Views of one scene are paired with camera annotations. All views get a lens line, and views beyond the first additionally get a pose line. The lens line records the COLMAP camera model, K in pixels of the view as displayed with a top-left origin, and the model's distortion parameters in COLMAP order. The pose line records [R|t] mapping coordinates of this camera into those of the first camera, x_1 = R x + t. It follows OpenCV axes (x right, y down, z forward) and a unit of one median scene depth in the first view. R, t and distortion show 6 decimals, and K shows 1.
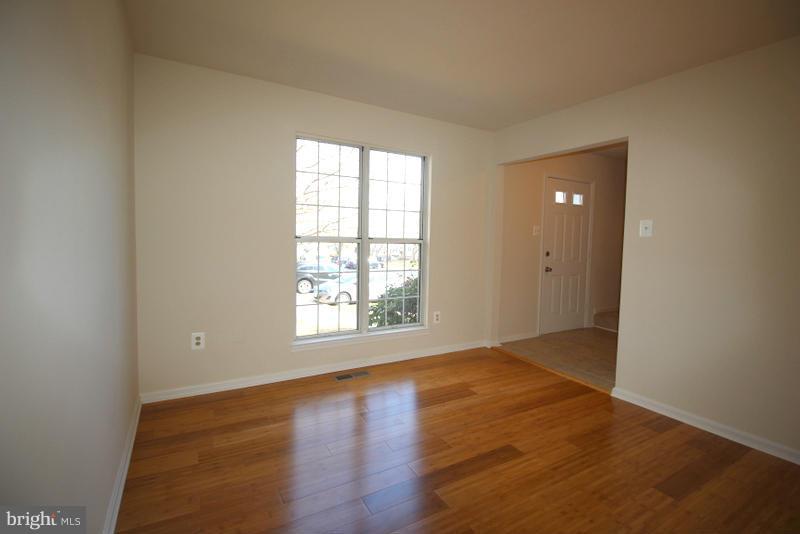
lens RADIAL K [[365.0, 0, 401.6], [0, 365.0, 262.1], [0, 0, 1]] dist [-0.002979, 0.000000]
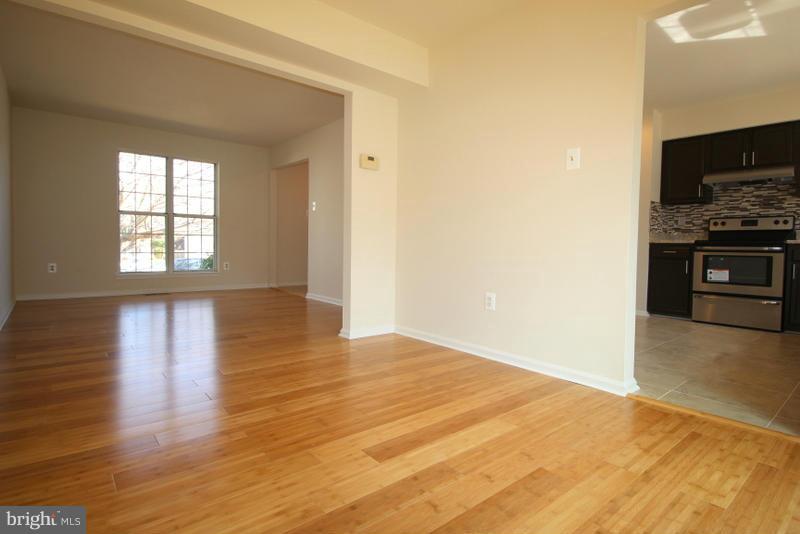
lens RADIAL K [[421.0, 0, 406.6], [0, 421.0, 259.4], [0, 0, 1]] dist [-0.001928, -0.006617]
pose [[0.981128, -0.015725, 0.192717, 0.574864], [0.020343, 0.999551, -0.022007, 0.203130], [-0.192285, 0.025512, 0.981008, -1.035298]]
